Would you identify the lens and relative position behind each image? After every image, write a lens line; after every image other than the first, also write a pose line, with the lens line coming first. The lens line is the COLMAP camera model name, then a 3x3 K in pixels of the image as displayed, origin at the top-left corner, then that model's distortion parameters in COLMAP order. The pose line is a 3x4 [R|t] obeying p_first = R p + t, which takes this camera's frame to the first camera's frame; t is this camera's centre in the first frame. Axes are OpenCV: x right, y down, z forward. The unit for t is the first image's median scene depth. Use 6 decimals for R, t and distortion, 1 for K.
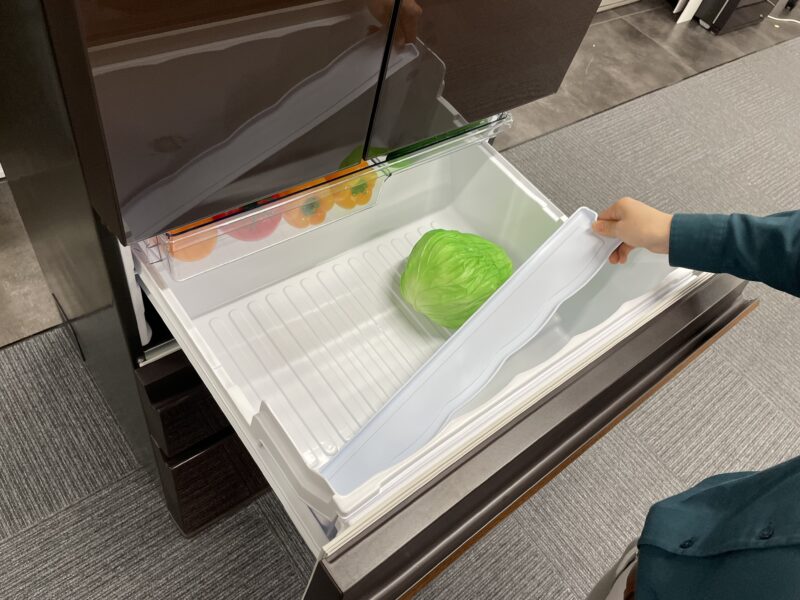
lens RADIAL K [[609.3, 0, 402.3], [0, 609.3, 309.6], [0, 0, 1]] dist [0.071382, -0.100065]
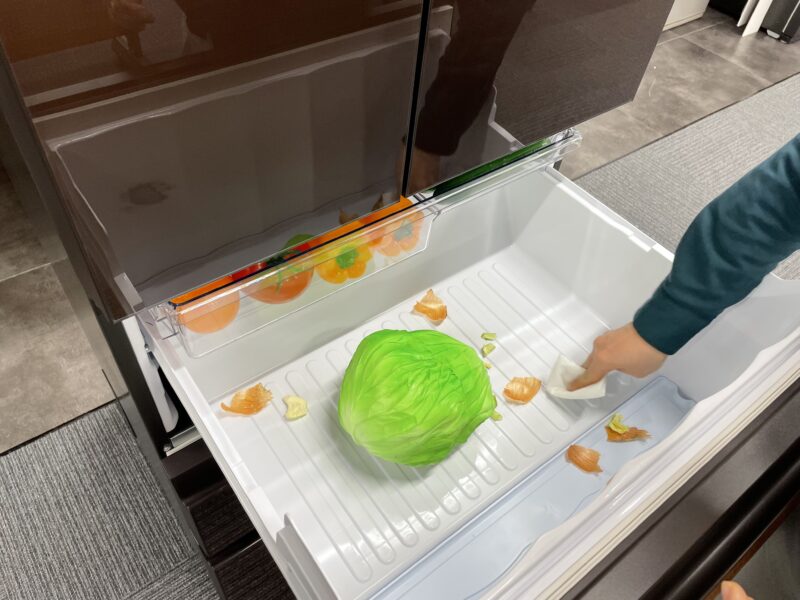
lens RADIAL K [[609.3, 0, 395.6], [0, 609.3, 296.4], [0, 0, 1]] dist [0.071382, -0.100065]
pose [[0.990372, -0.071829, -0.118340, 0.010876], [0.059896, 0.993033, -0.101478, -0.021292], [0.124805, 0.093413, 0.987774, 0.151035]]
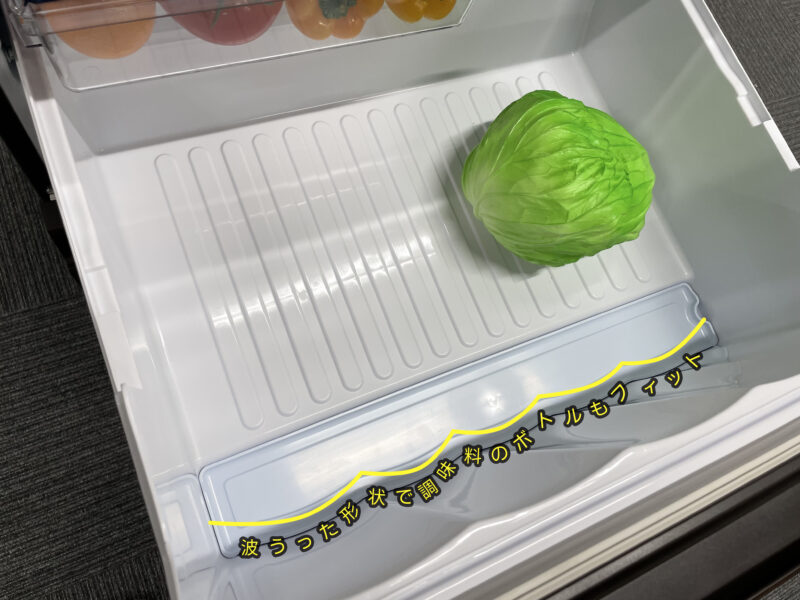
lens RADIAL K [[609.3, 0, 390.1], [0, 609.3, 293.2], [0, 0, 1]] dist [0.071382, -0.100065]
pose [[0.963245, 0.260190, -0.066787, -0.000821], [-0.234888, 0.936452, 0.260547, -0.067038], [0.130335, -0.235283, 0.963148, 0.354103]]
